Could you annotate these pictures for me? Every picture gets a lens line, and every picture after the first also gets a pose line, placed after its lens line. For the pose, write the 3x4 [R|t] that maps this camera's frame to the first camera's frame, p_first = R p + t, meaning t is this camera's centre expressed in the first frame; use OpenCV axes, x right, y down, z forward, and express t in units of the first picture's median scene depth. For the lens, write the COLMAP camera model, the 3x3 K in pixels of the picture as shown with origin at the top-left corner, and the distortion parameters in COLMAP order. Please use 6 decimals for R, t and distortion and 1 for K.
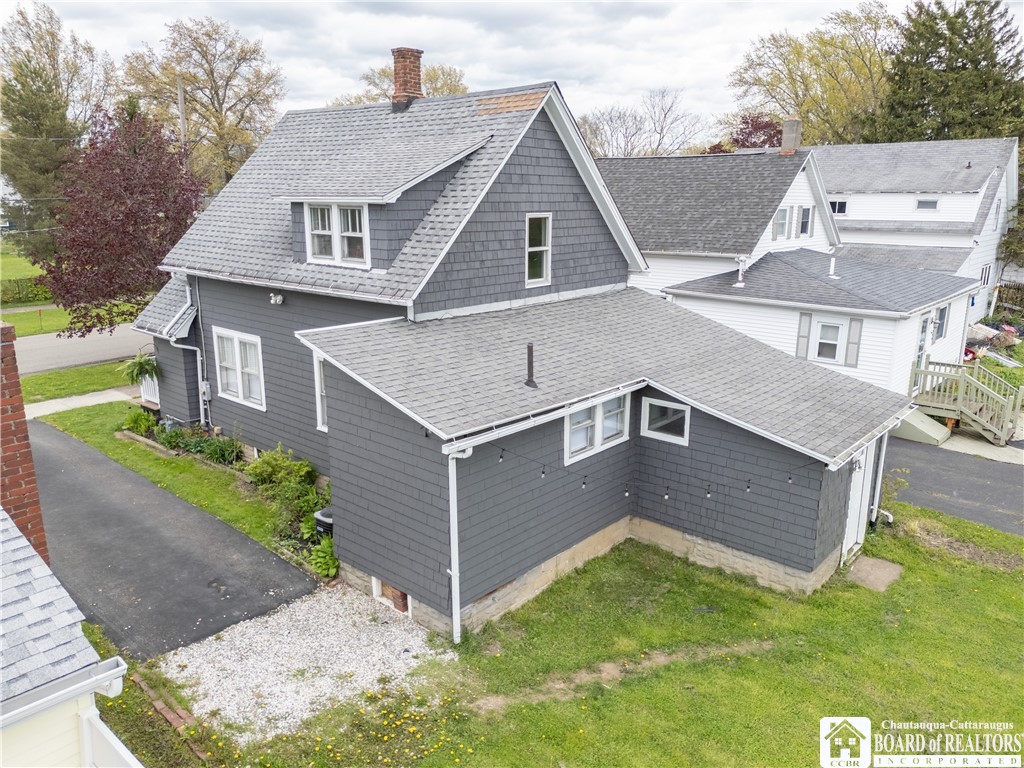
lens RADIAL K [[751.1, 0, 512.0], [0, 751.1, 384.0], [0, 0, 1]] dist [0.081052, -0.086040]
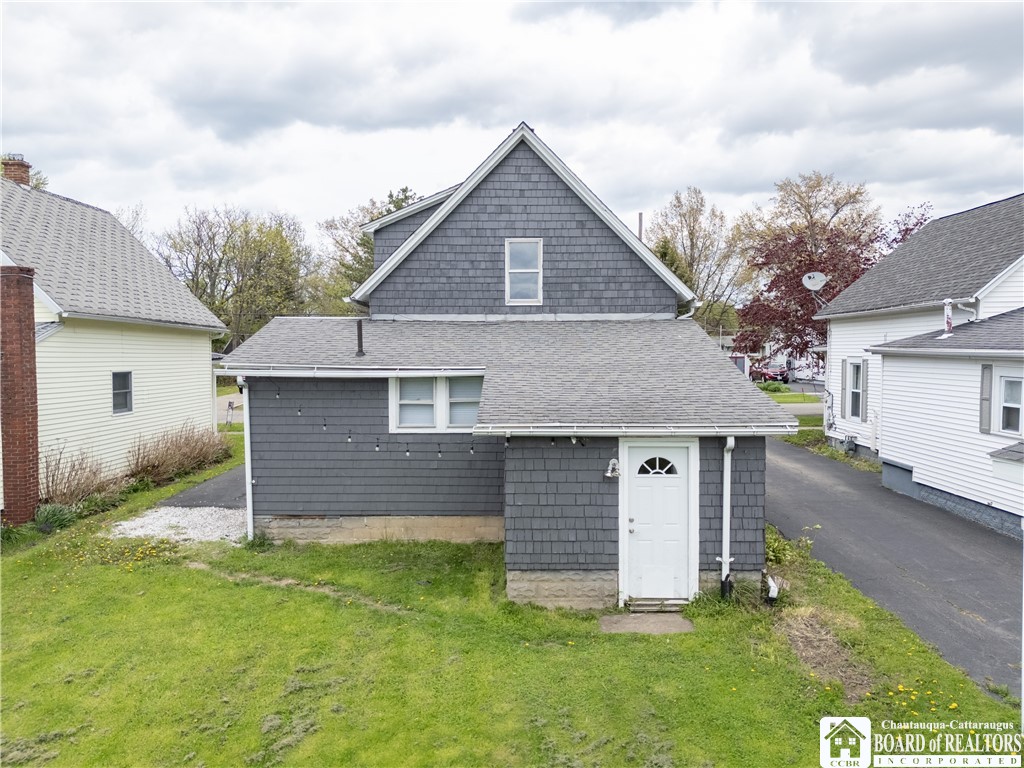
lens RADIAL K [[751.1, 0, 512.0], [0, 751.1, 384.0], [0, 0, 1]] dist [0.081052, -0.086040]
pose [[0.651518, 0.027271, -0.758143, 0.871457], [-0.180839, 0.976128, -0.120295, 0.117328], [0.736764, 0.215476, 0.640897, 0.330882]]
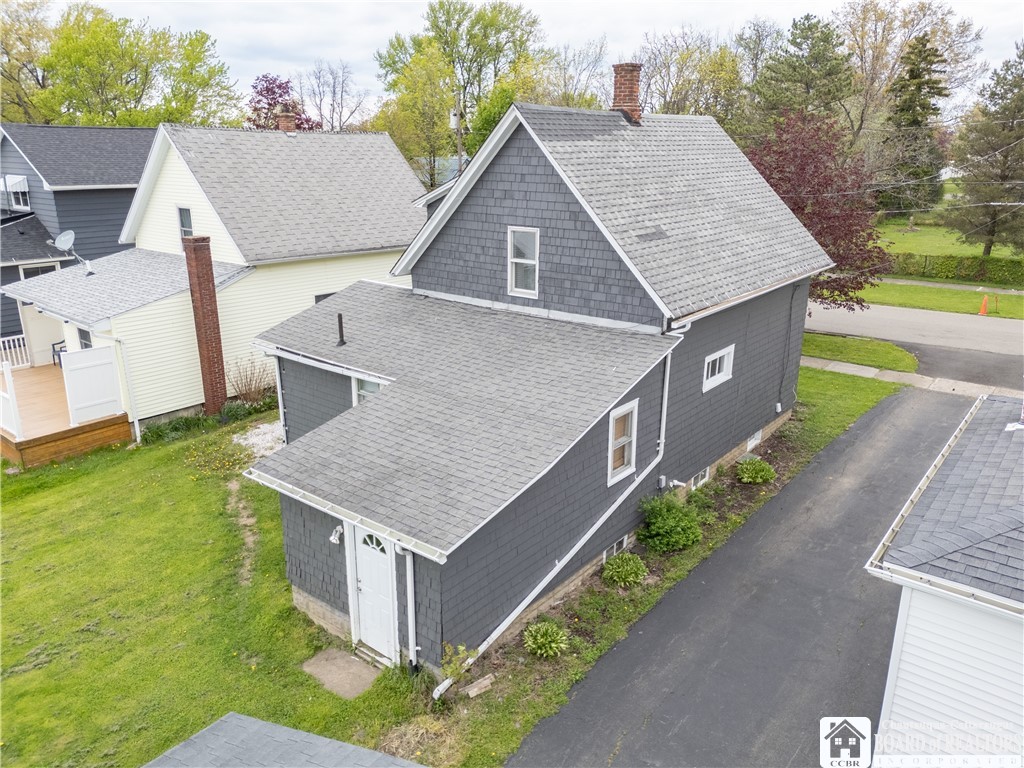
lens RADIAL K [[751.1, 0, 512.0], [0, 751.1, 384.0], [0, 0, 1]] dist [0.081052, -0.086040]
pose [[0.038376, 0.291789, -0.955713, 1.103052], [-0.249248, 0.928982, 0.273620, -0.309039], [0.967679, 0.227709, 0.108378, 0.928867]]
